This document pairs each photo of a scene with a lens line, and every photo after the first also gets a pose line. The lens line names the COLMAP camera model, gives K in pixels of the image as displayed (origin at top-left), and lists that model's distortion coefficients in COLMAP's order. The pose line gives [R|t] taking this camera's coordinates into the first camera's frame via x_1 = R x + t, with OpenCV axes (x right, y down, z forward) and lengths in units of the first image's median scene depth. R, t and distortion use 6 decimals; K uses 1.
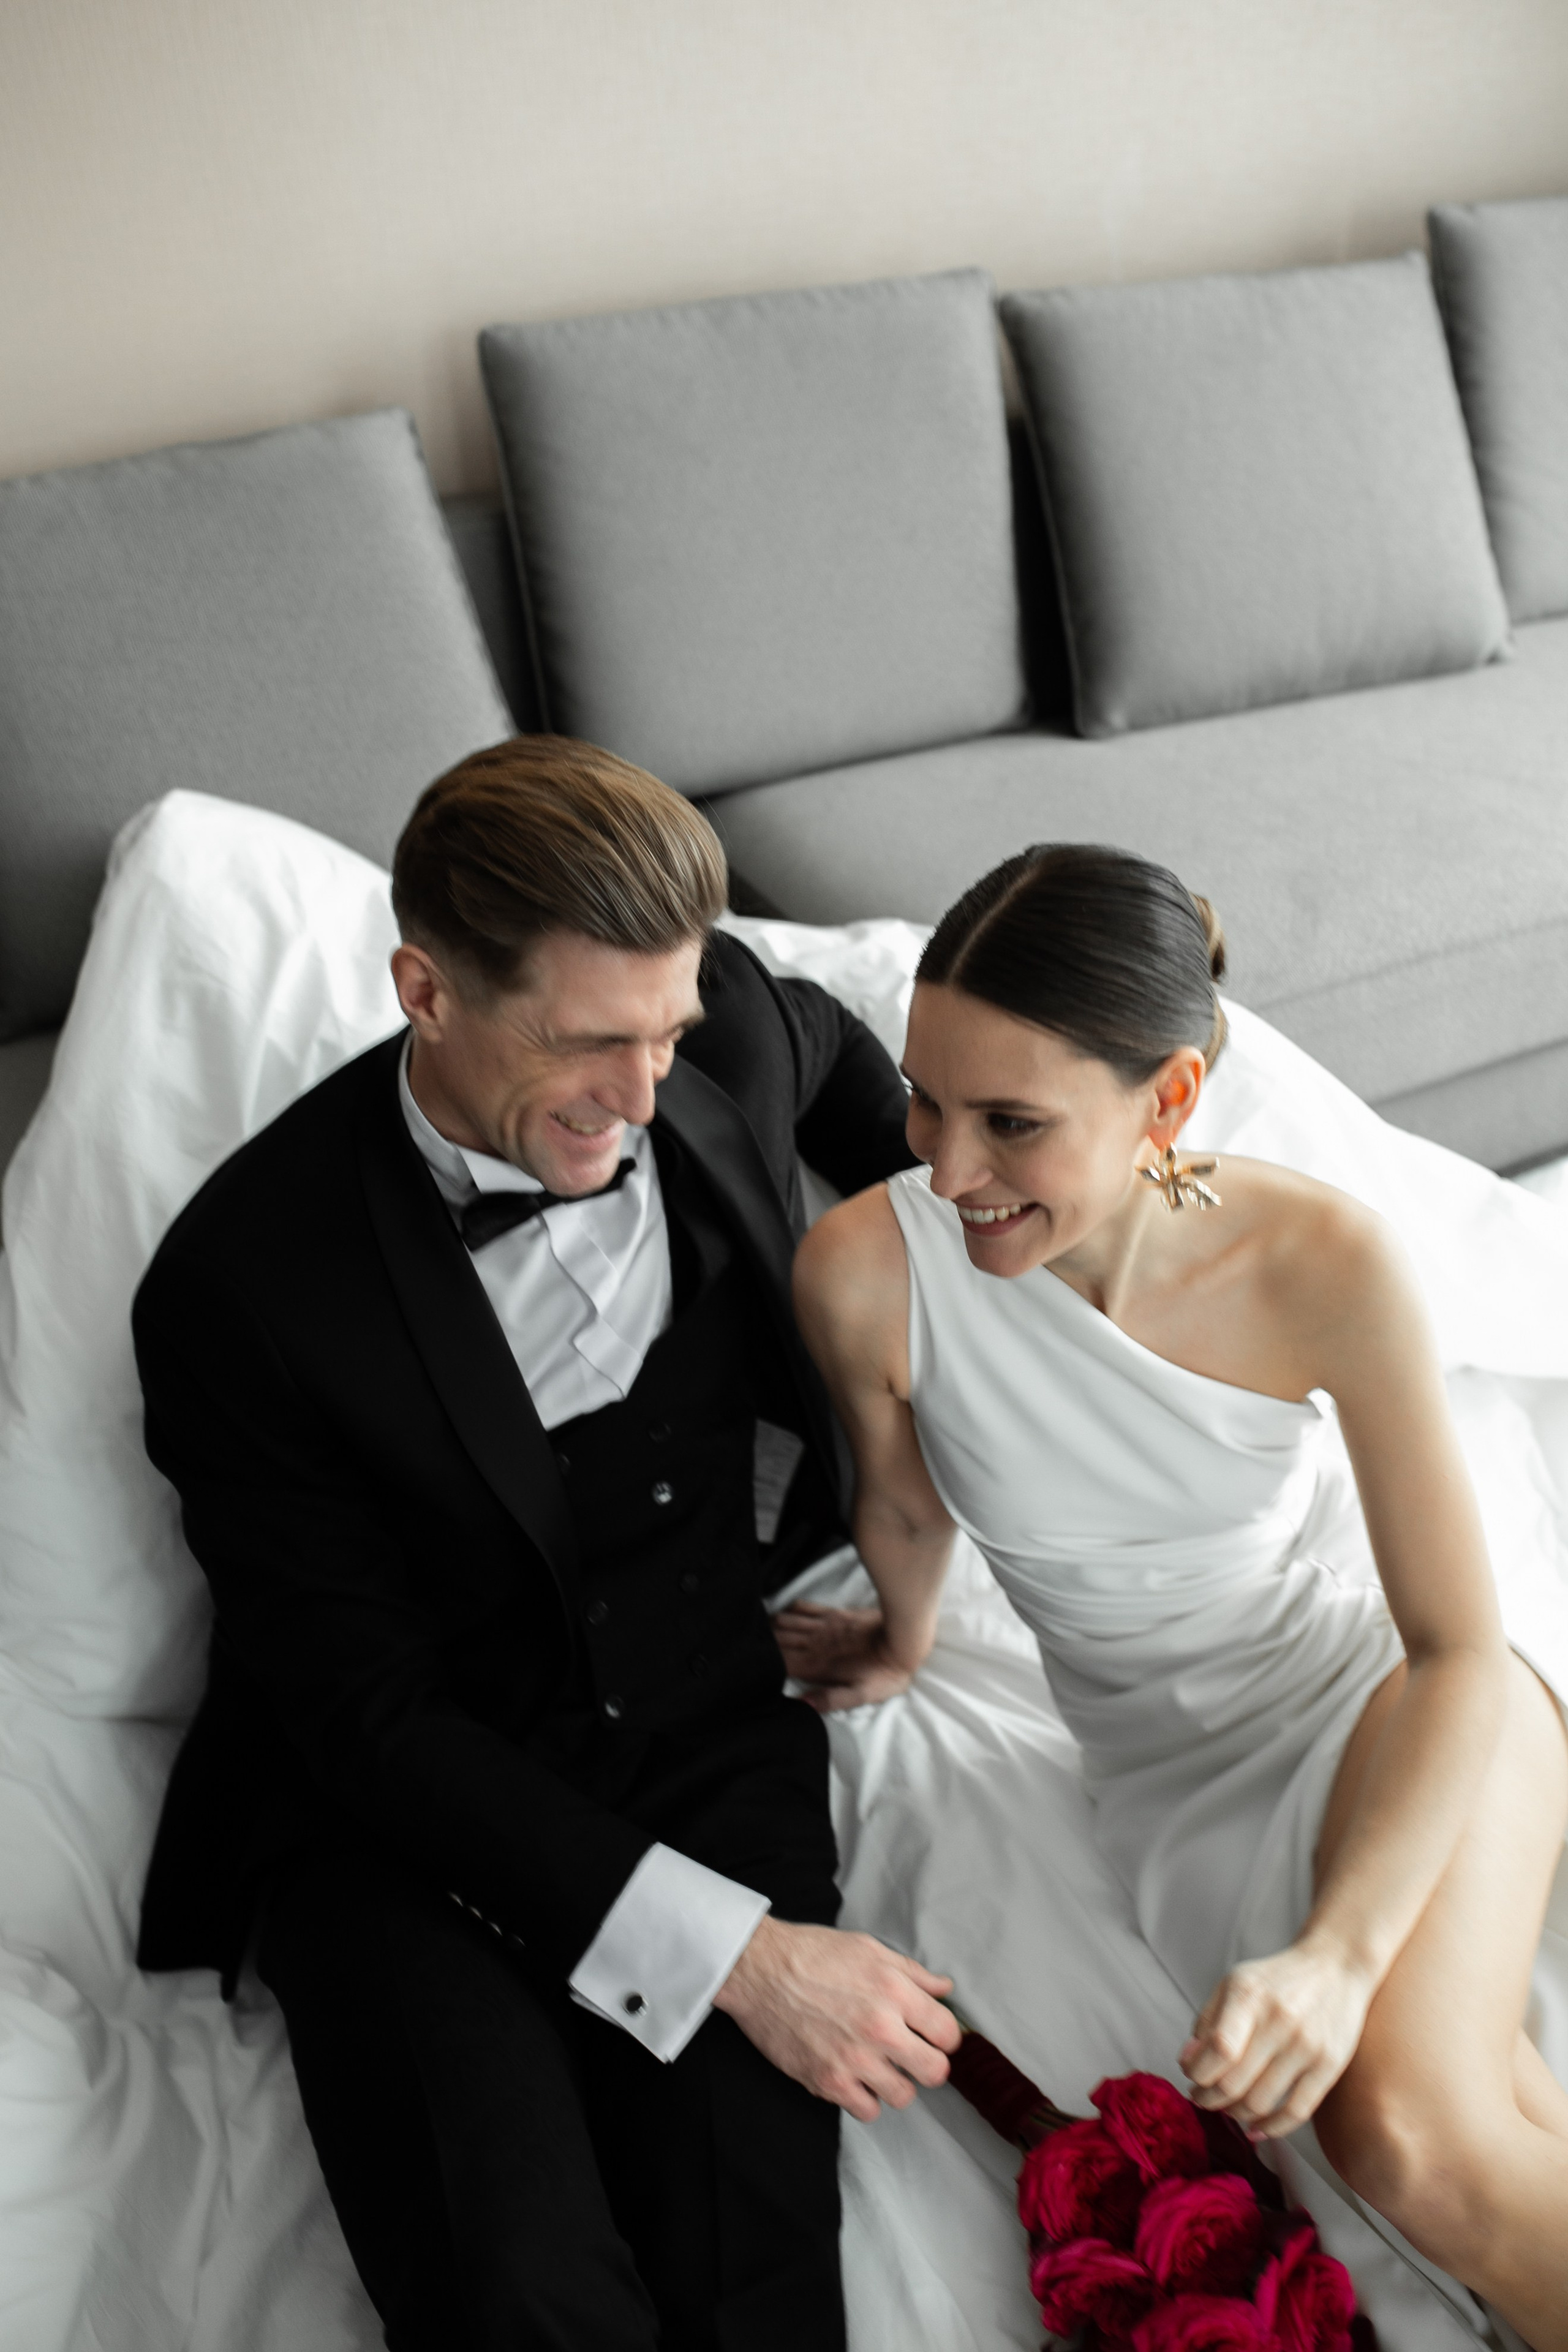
lens RADIAL K [[2309.9, 0, 784.0], [0, 2309.9, 1176.0], [0, 0, 1]] dist [-0.044332, 0.039429]
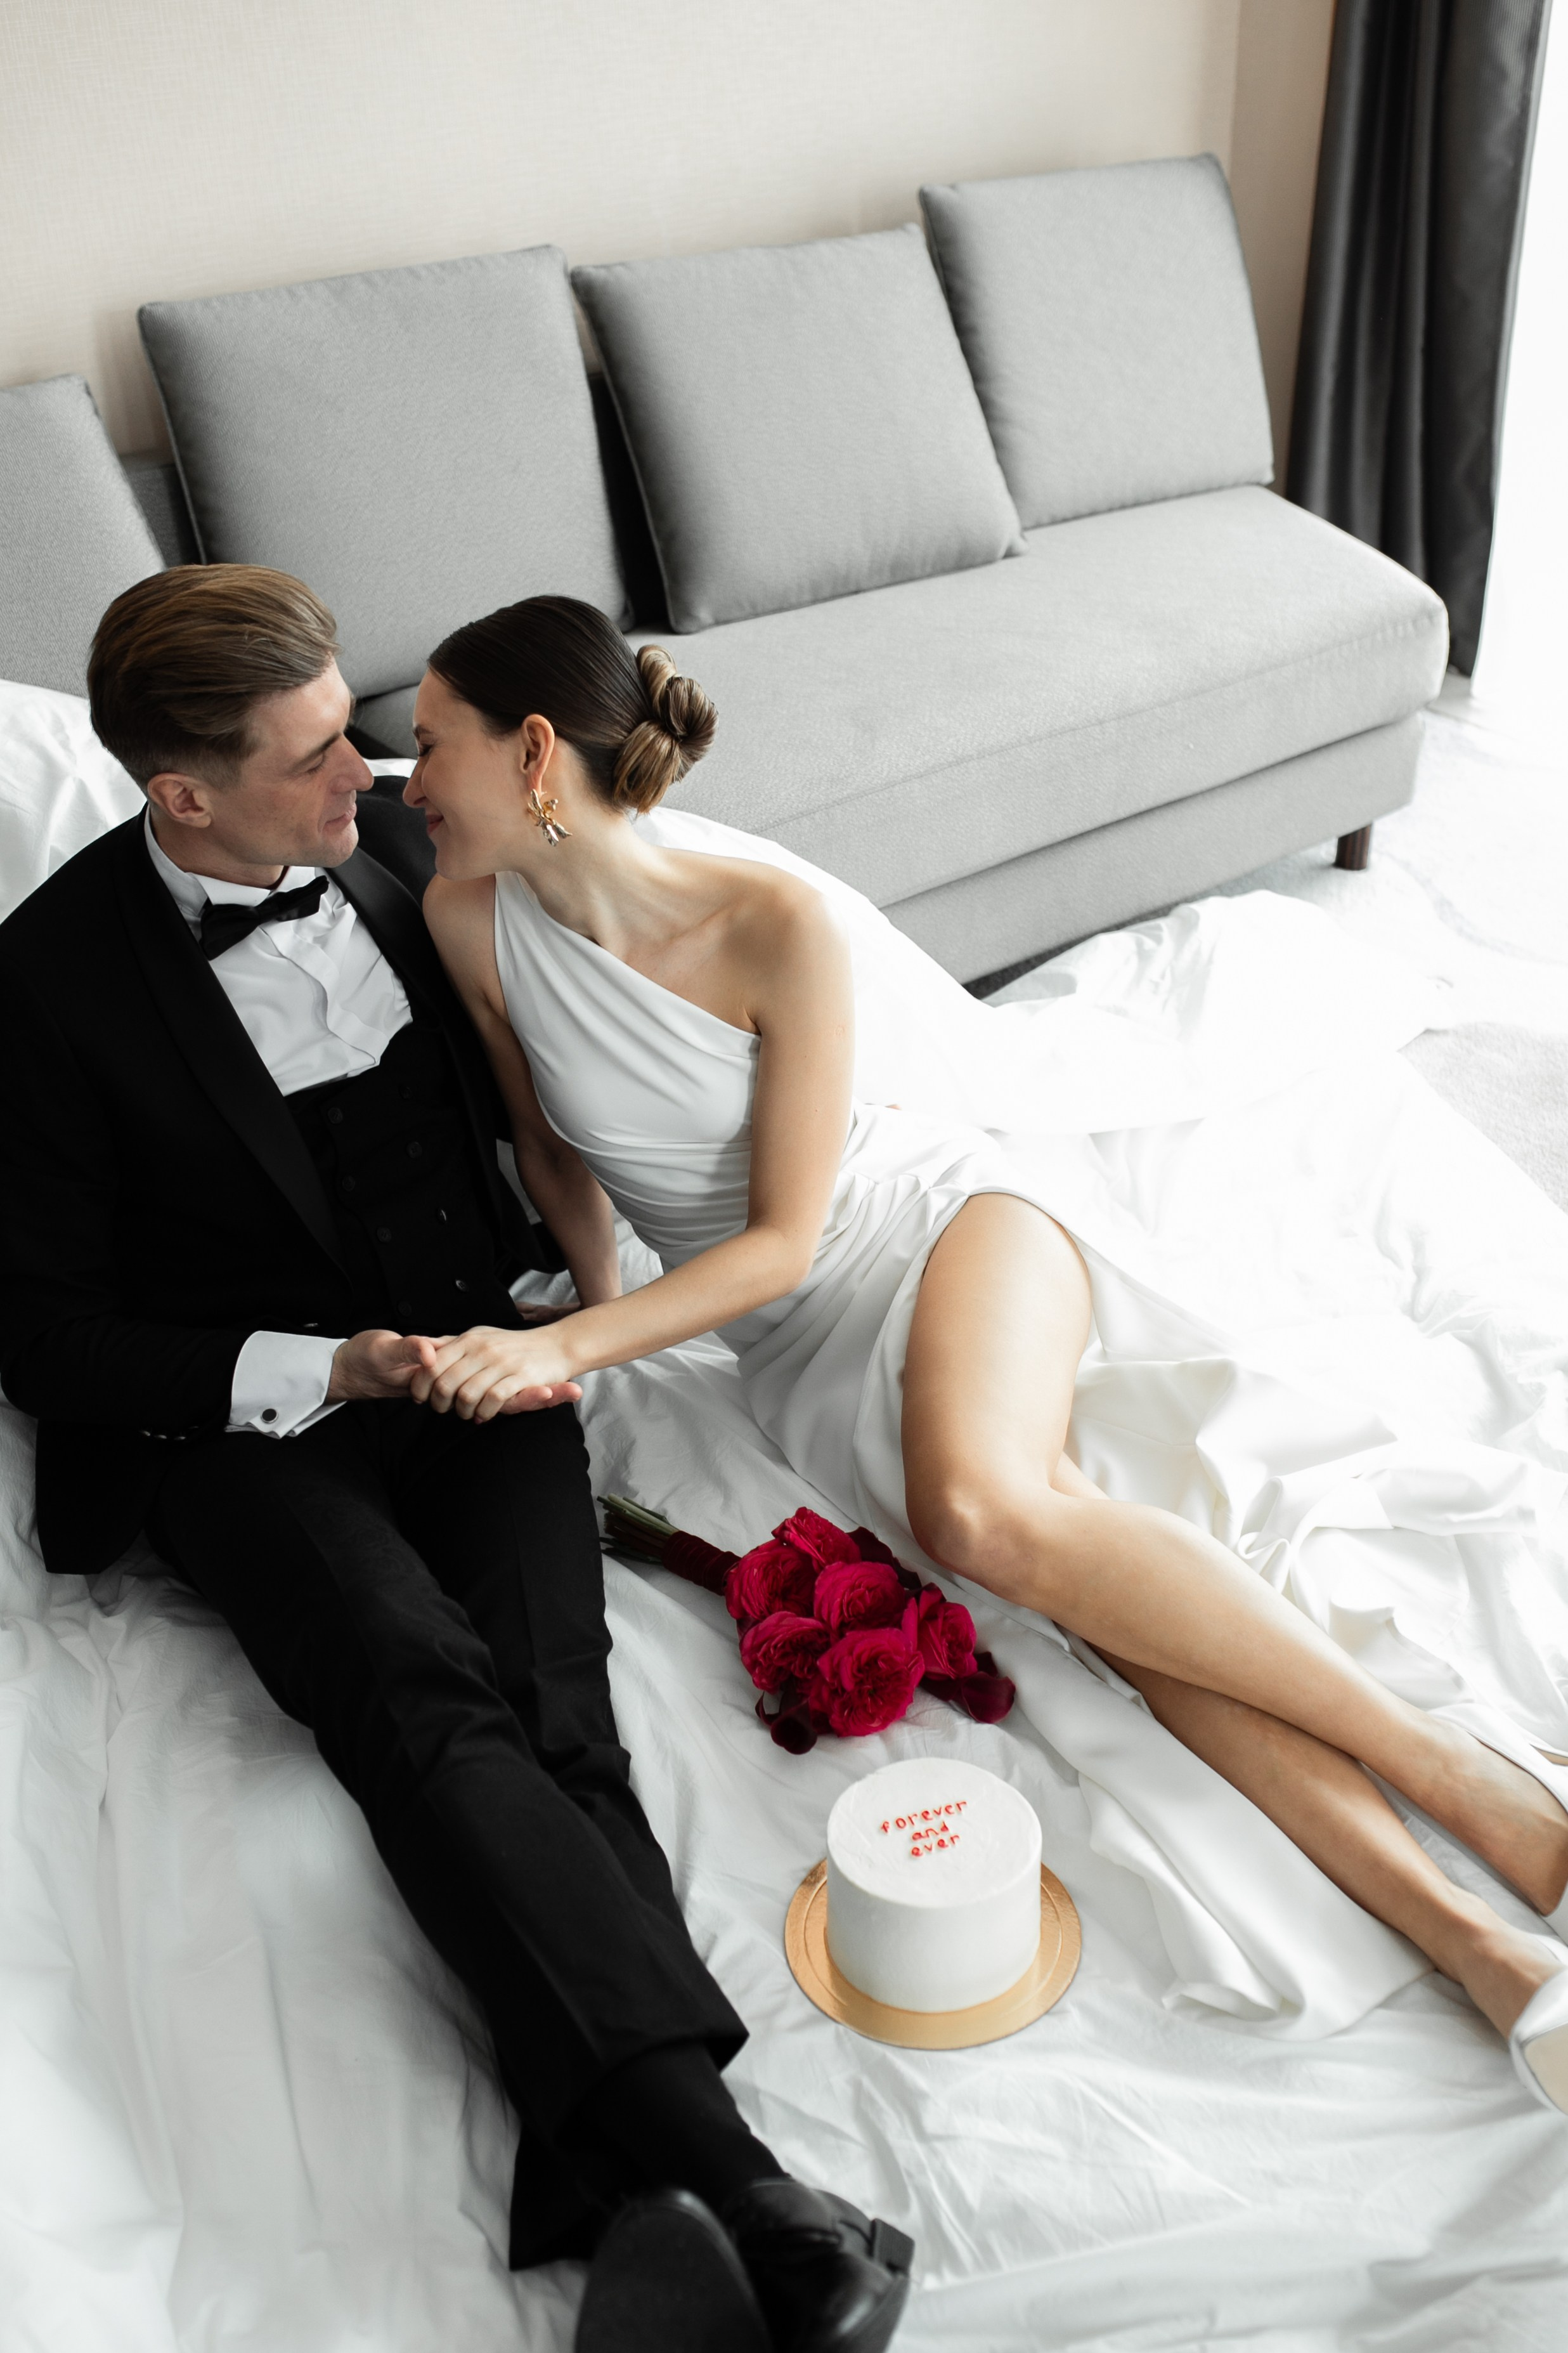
lens RADIAL K [[2310.6, 0, 784.0], [0, 2310.6, 1176.5], [0, 0, 1]] dist [-0.044332, 0.039429]
pose [[0.984059, -0.100249, 0.146892, -0.021642], [0.103777, 0.994463, -0.016535, 0.126877], [-0.144421, 0.031515, 0.989014, -0.198103]]
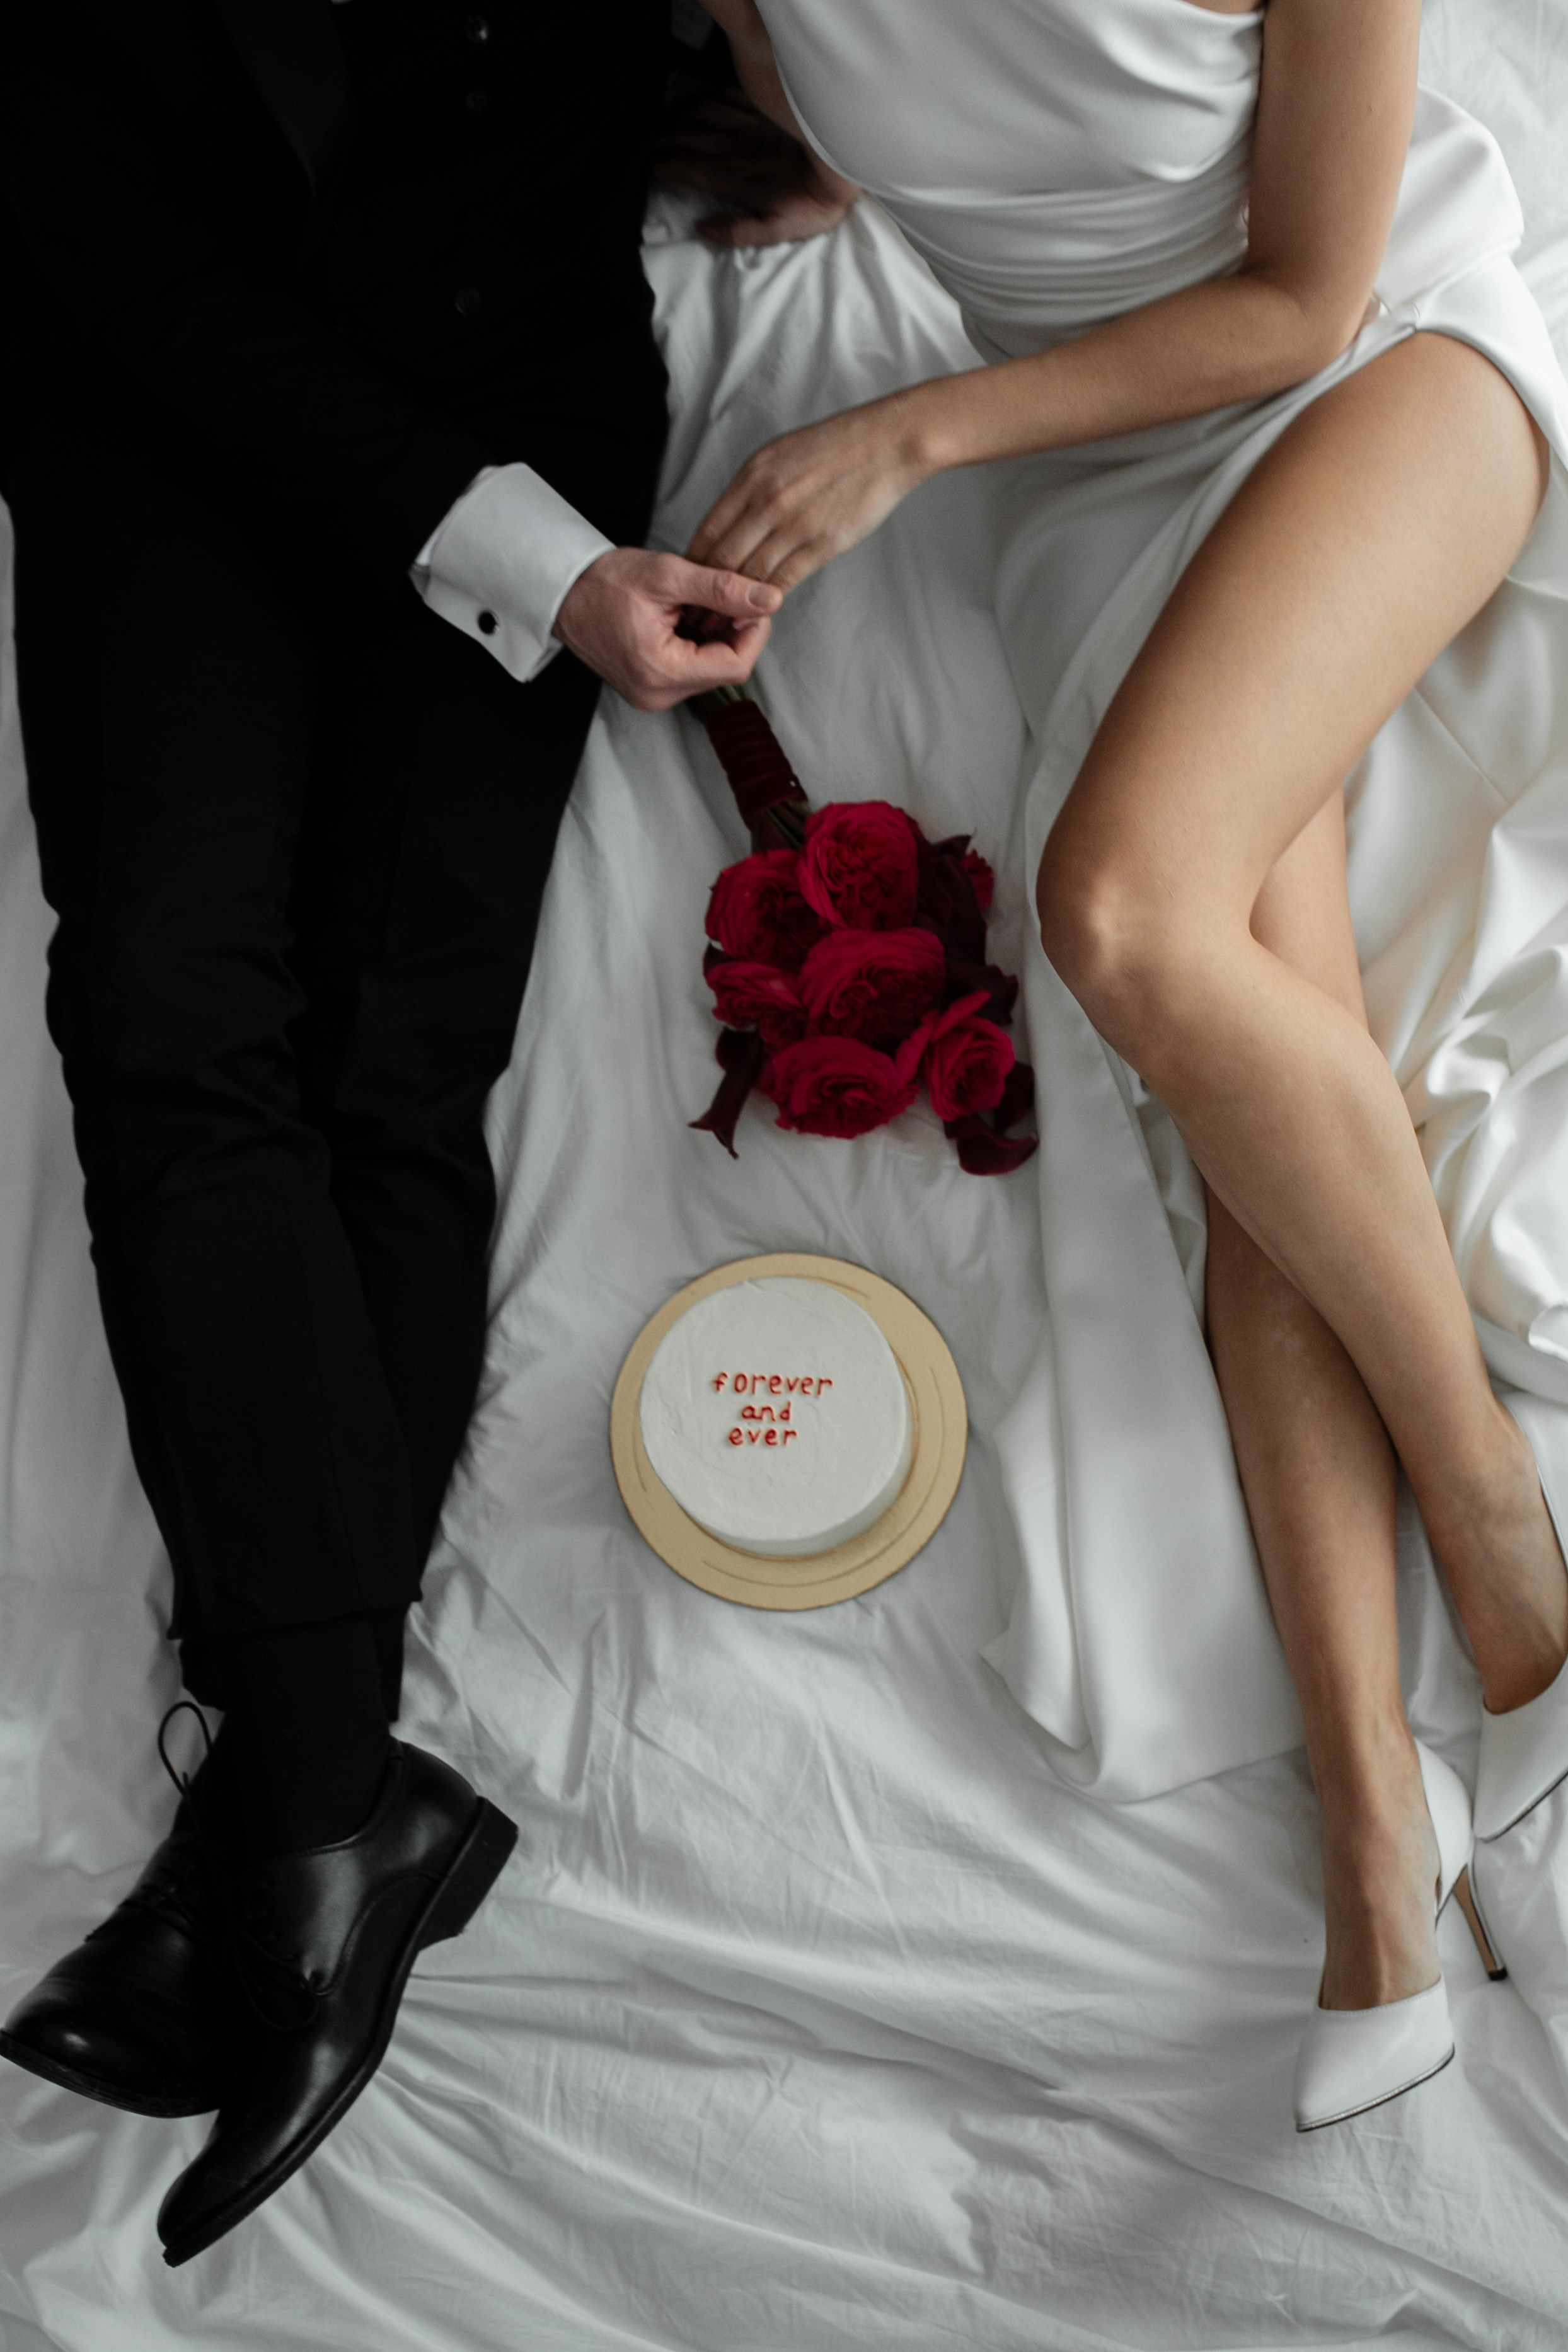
lens RADIAL K [[2309.9, 0, 784.0], [0, 2309.9, 1176.0], [0, 0, 1]] dist [-0.044332, 0.039429]
pose [[0.974417, 0.197082, -0.108031, 0.148588], [-0.057792, 0.684230, 0.726973, -0.112206], [0.217191, -0.702132, 0.678115, 0.139847]]
